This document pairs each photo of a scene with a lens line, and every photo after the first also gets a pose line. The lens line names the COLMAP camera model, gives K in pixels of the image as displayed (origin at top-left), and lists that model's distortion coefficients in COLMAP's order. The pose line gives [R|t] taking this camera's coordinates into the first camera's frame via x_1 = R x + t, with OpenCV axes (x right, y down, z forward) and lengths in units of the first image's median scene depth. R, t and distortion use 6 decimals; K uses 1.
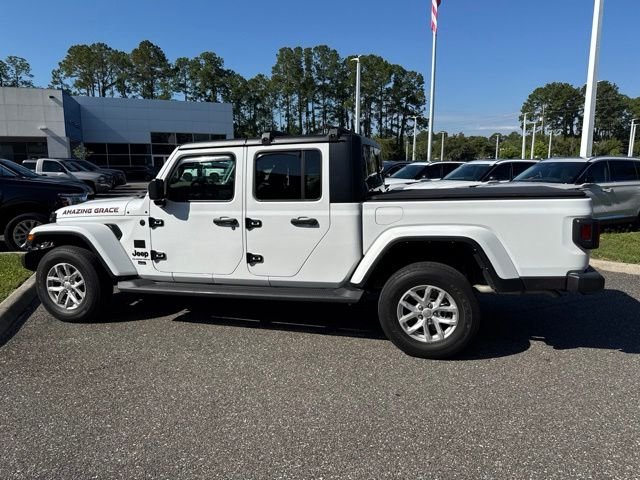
lens RADIAL K [[450.1, 0, 321.5], [0, 450.1, 236.1], [0, 0, 1]] dist [0.055080, -0.067407]
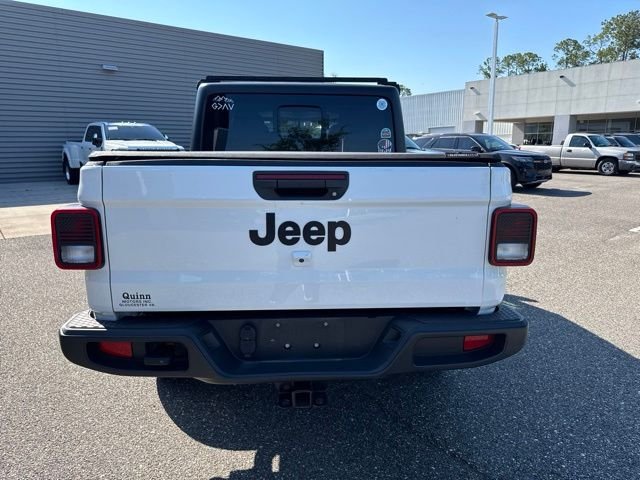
lens RADIAL K [[450.1, 0, 322.8], [0, 450.1, 242.4], [0, 0, 1]] dist [0.055080, -0.067407]
pose [[0.312775, 0.192655, -0.930084, 0.824735], [-0.137300, 0.978100, 0.156428, -0.083186], [0.939851, 0.078774, 0.332377, 0.796162]]
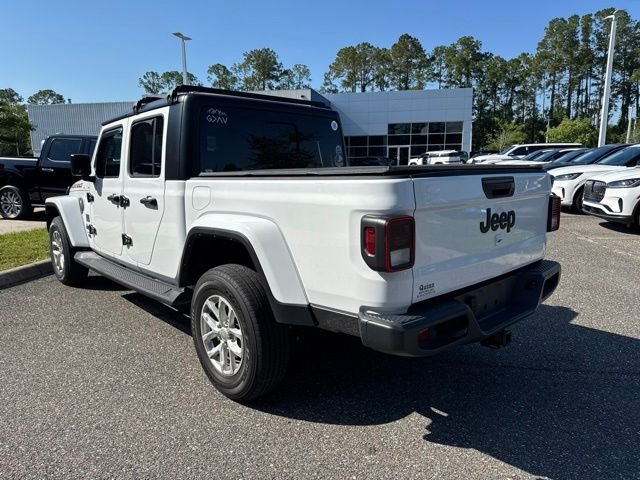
lens RADIAL K [[450.1, 0, 321.2], [0, 450.1, 241.1], [0, 0, 1]] dist [0.055080, -0.067407]
pose [[0.850483, 0.089992, -0.518247, 0.585550], [-0.074002, 0.995928, 0.051497, -0.022496], [0.520771, -0.005446, 0.853679, 0.367090]]
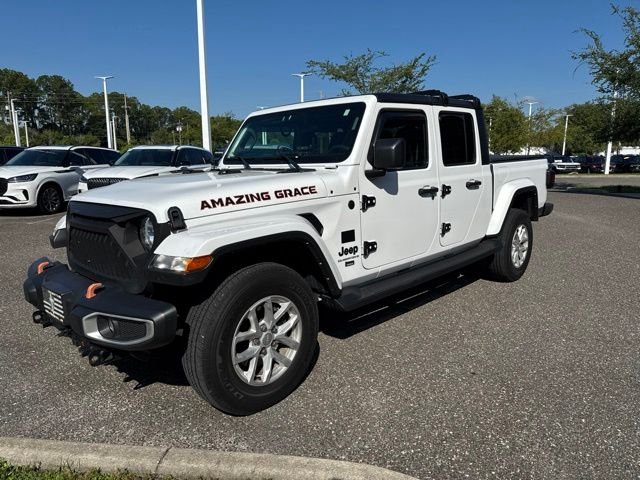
lens RADIAL K [[450.1, 0, 322.7], [0, 450.1, 235.9], [0, 0, 1]] dist [0.055080, -0.067407]
pose [[0.470389, -0.144271, 0.870586, -0.966453], [0.135355, 0.986667, 0.090374, -0.047675], [-0.872017, 0.075327, 0.483645, 0.678361]]
